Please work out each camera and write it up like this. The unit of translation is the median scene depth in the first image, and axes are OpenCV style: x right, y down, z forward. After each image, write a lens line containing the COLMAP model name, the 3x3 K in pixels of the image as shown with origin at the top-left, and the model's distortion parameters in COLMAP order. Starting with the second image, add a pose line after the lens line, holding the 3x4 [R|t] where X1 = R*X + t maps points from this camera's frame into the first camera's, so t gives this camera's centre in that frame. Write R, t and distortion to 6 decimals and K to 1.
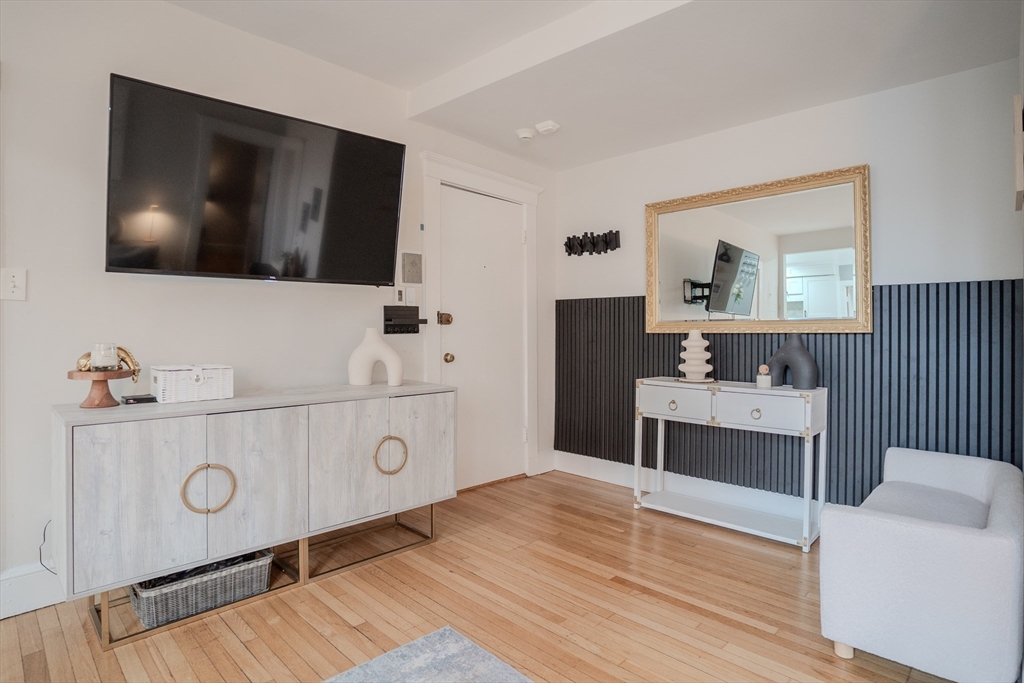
lens RADIAL K [[548.9, 0, 532.1], [0, 548.9, 321.7], [0, 0, 1]] dist [-0.069775, 0.021931]
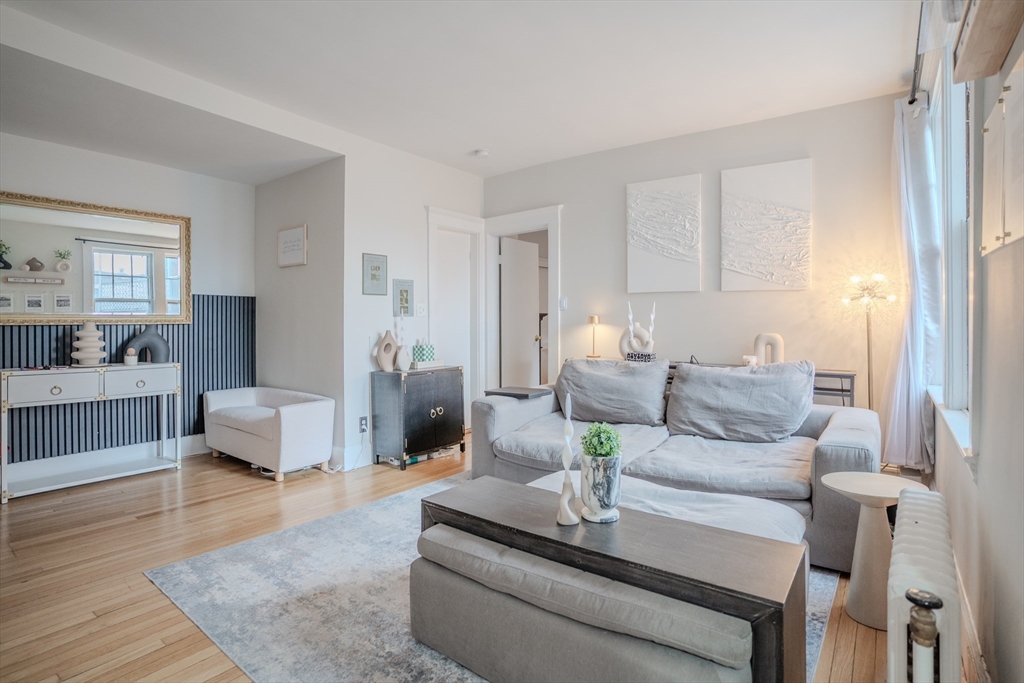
lens RADIAL K [[519.3, 0, 495.2], [0, 519.3, 319.7], [0, 0, 1]] dist [-0.065282, 0.012182]
pose [[-0.110386, -0.001001, 0.993888, -1.024559], [-0.009465, 0.999955, -0.000044, 0.000254], [-0.993844, -0.009412, -0.110390, 0.272567]]
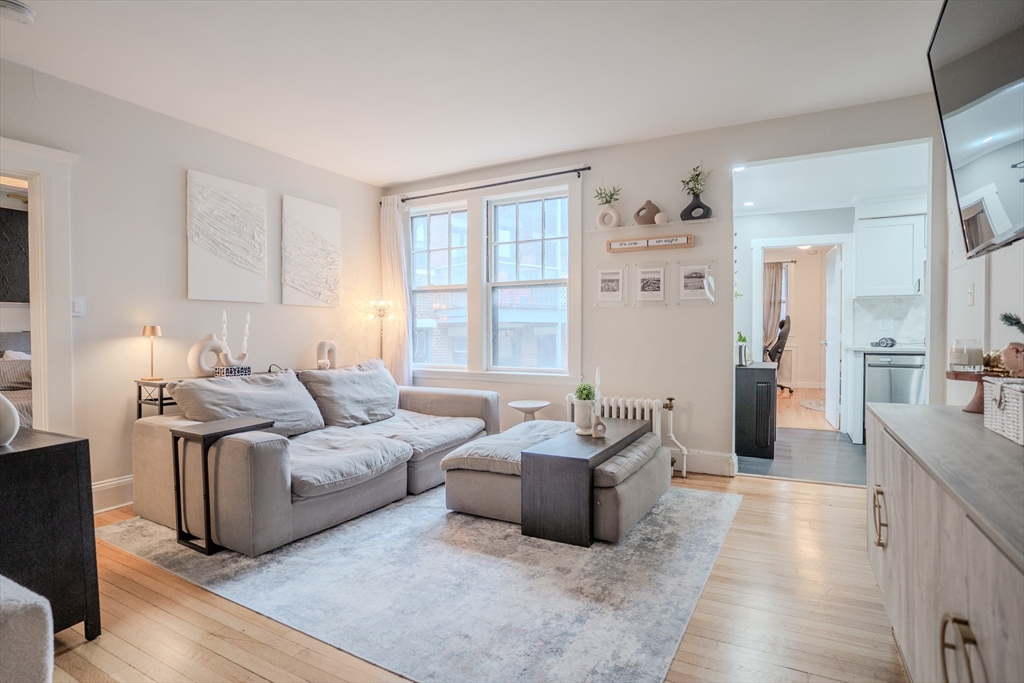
lens RADIAL K [[511.6, 0, 509.3], [0, 511.6, 334.8], [0, 0, 1]] dist [-0.100870, 0.058857]
pose [[-0.967478, 0.007252, -0.252851, 0.112181], [0.007851, 0.999968, -0.001360, 0.016799], [0.252833, -0.003301, -0.967504, 1.201752]]
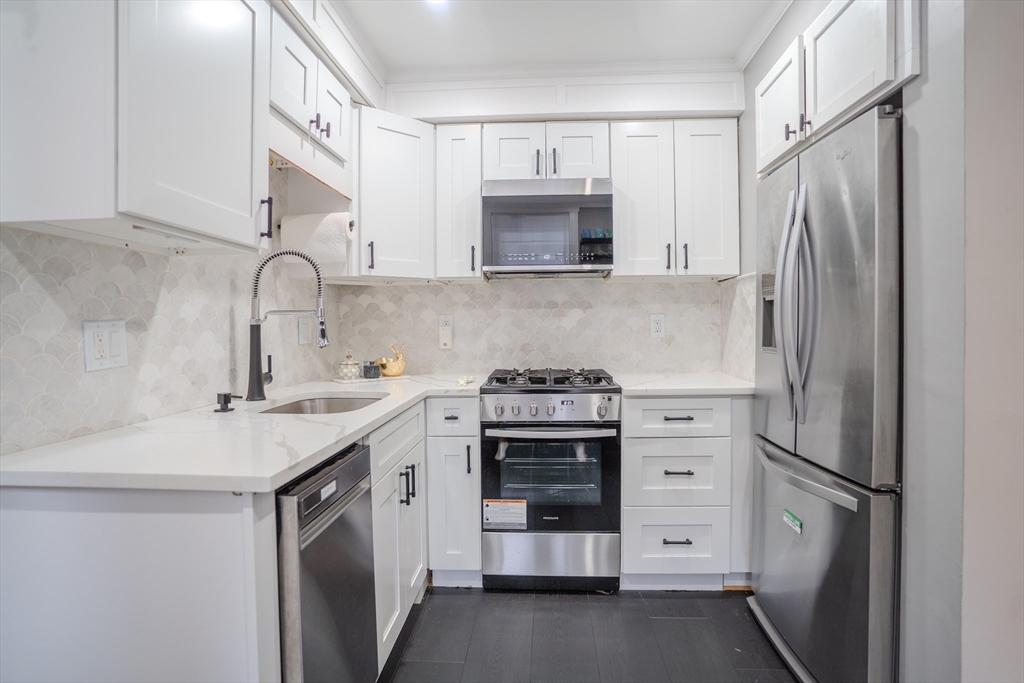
lens RADIAL K [[511.6, 0, 509.3], [0, 511.6, 334.8], [0, 0, 1]] dist [-0.100870, 0.058857]
pose [[0.649587, 0.012636, -0.760183, -1.178439], [0.017547, 0.999346, 0.031606, -0.036224], [0.760085, -0.033870, 0.648940, -0.311677]]
